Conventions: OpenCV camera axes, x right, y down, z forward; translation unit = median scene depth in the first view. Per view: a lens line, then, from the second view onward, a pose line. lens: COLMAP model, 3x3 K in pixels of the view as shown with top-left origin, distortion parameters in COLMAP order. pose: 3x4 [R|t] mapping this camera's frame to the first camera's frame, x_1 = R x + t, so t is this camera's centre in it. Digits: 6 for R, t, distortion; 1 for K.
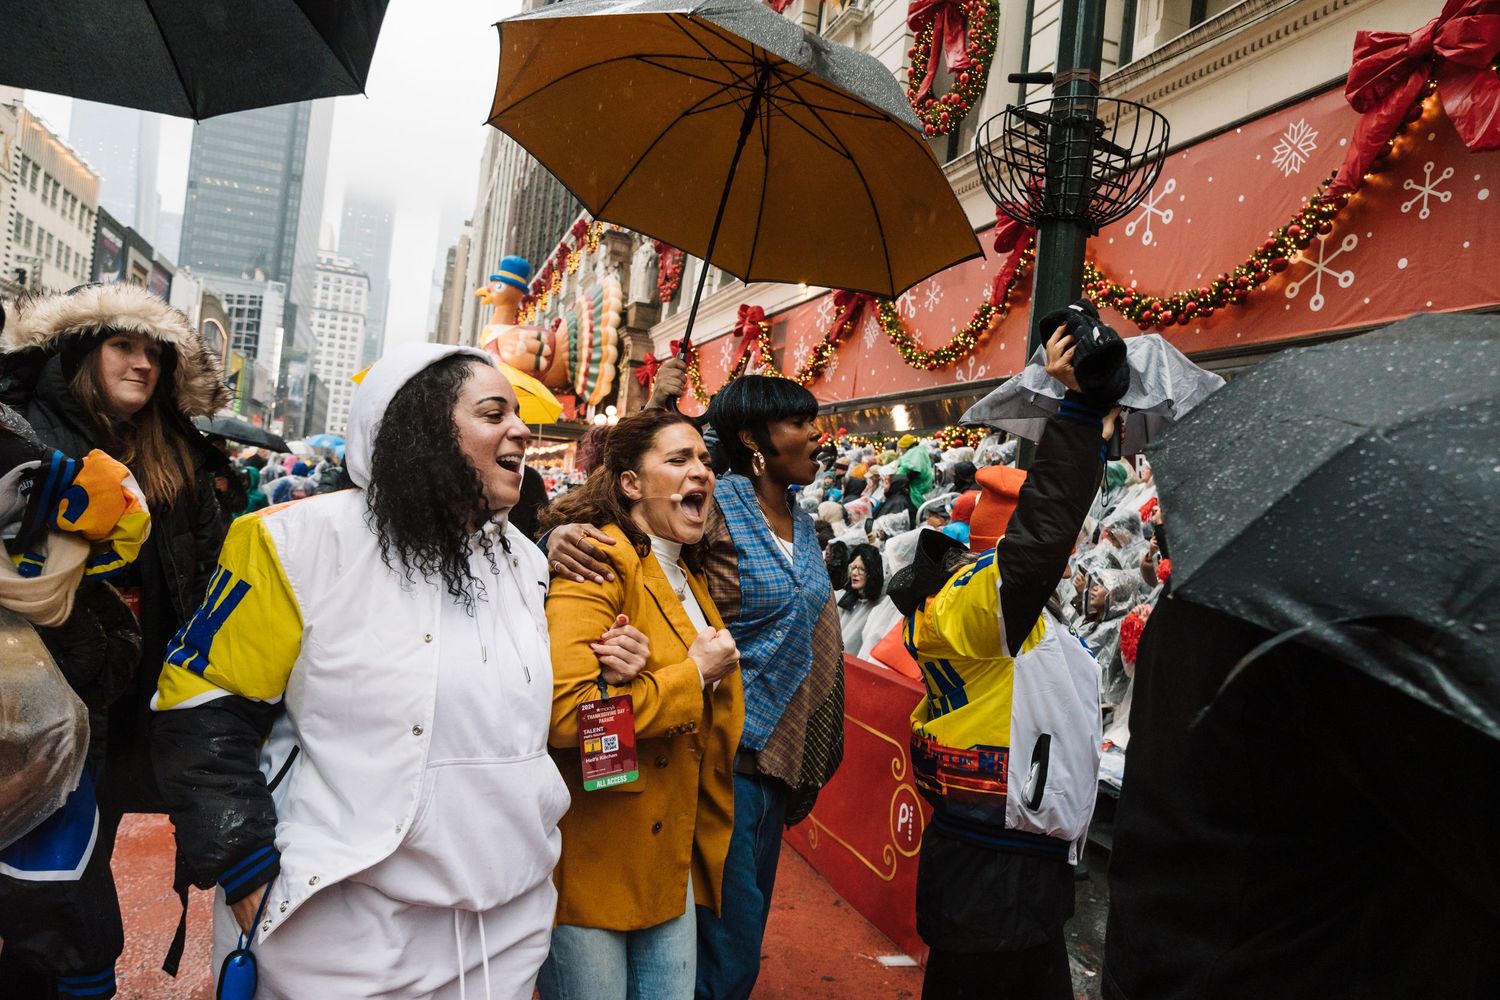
lens RADIAL K [[1003.2, 0, 744.3], [0, 1003.2, 507.3], [0, 0, 1]] dist [-0.105669, 0.079740]
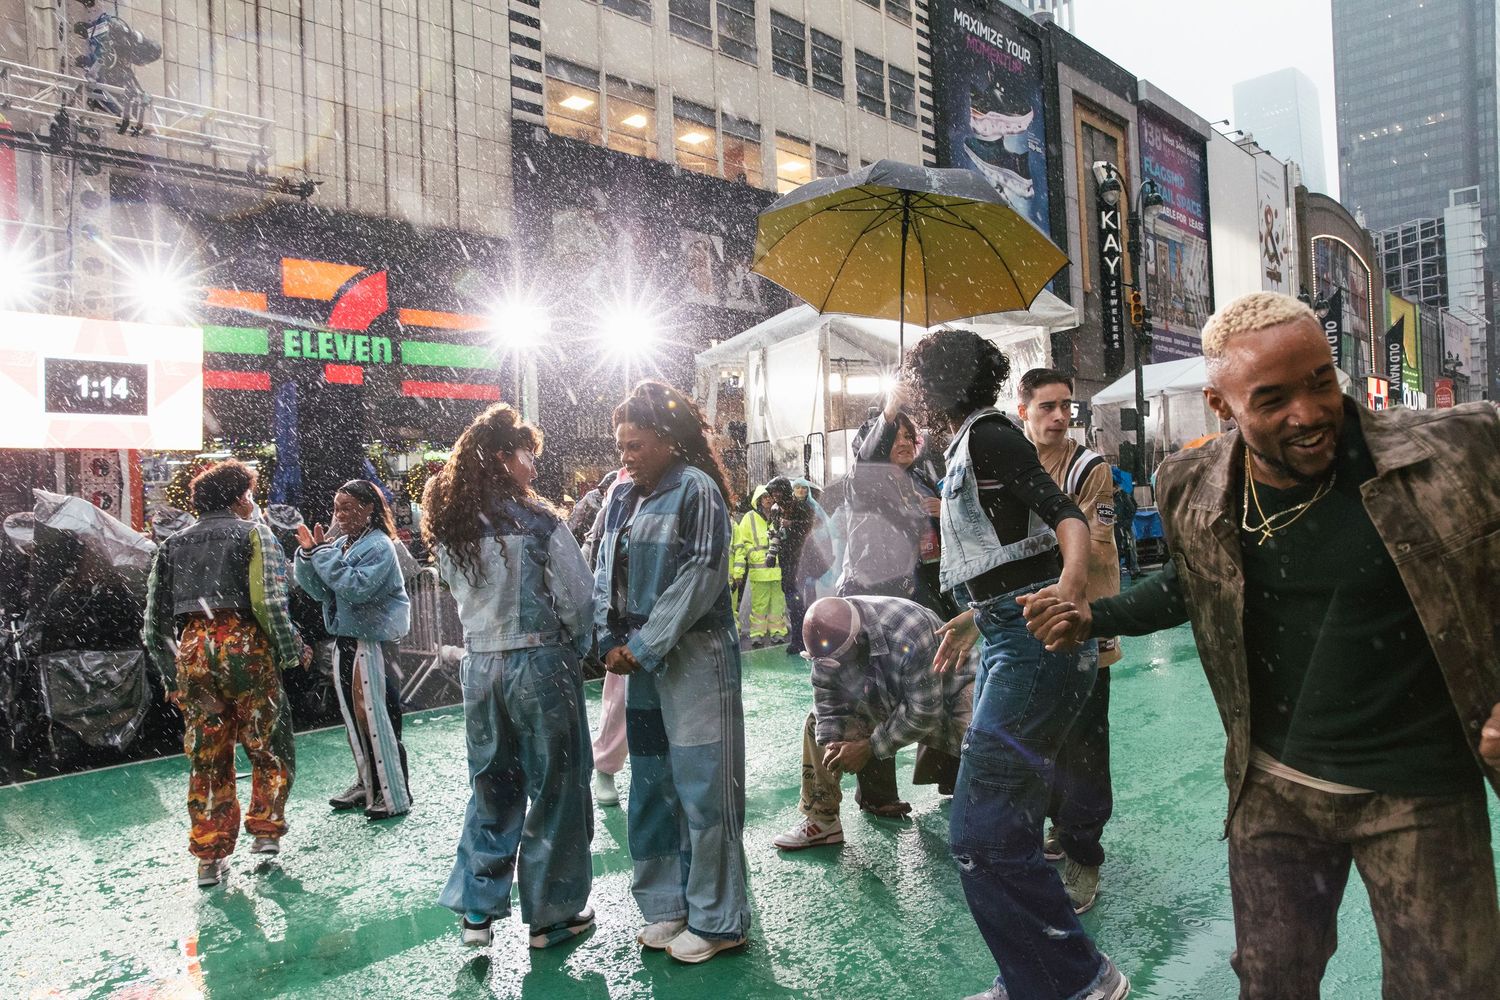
lens RADIAL K [[1003.2, 0, 744.3], [0, 1003.2, 507.3], [0, 0, 1]] dist [-0.105669, 0.079740]
pose [[0.426752, -0.108760, -0.897805, -0.130340], [0.085907, 0.993128, -0.079473, -0.011662], [0.900279, -0.043213, 0.433162, 0.289462]]
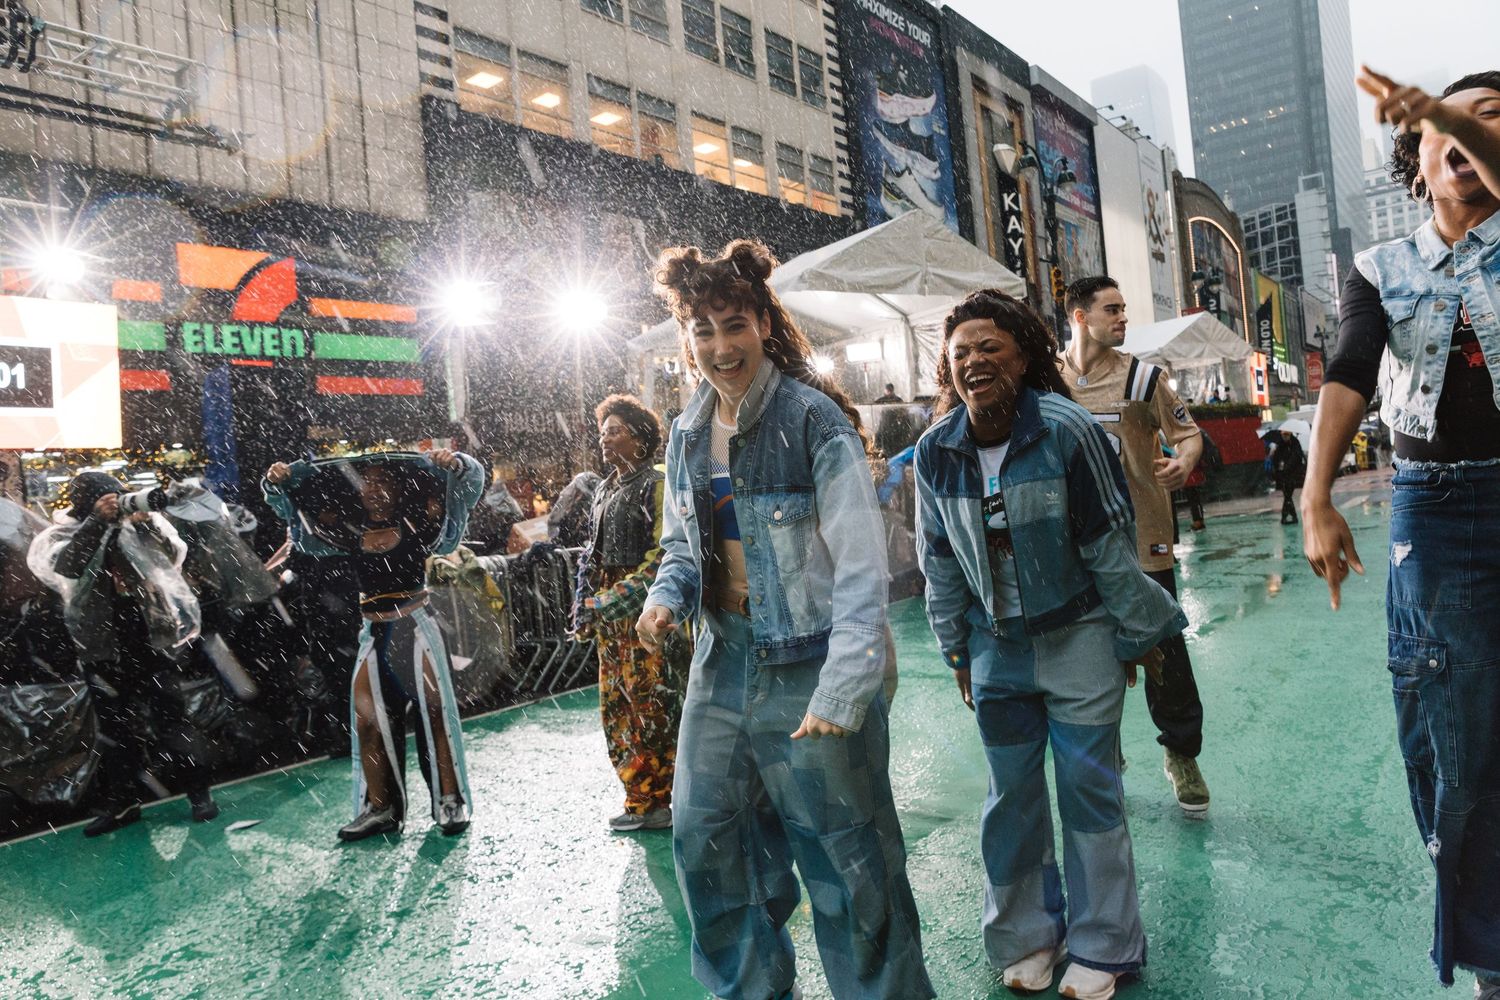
lens RADIAL K [[1006.8, 0, 750.0], [0, 1006.8, 500.0], [0, 0, 1]] dist [-0.109144, 0.086305]
pose [[0.521162, -0.137645, -0.842285, -0.137664], [0.142935, 0.987047, -0.072861, -0.011564], [0.841403, -0.082420, 0.534085, 0.285930]]
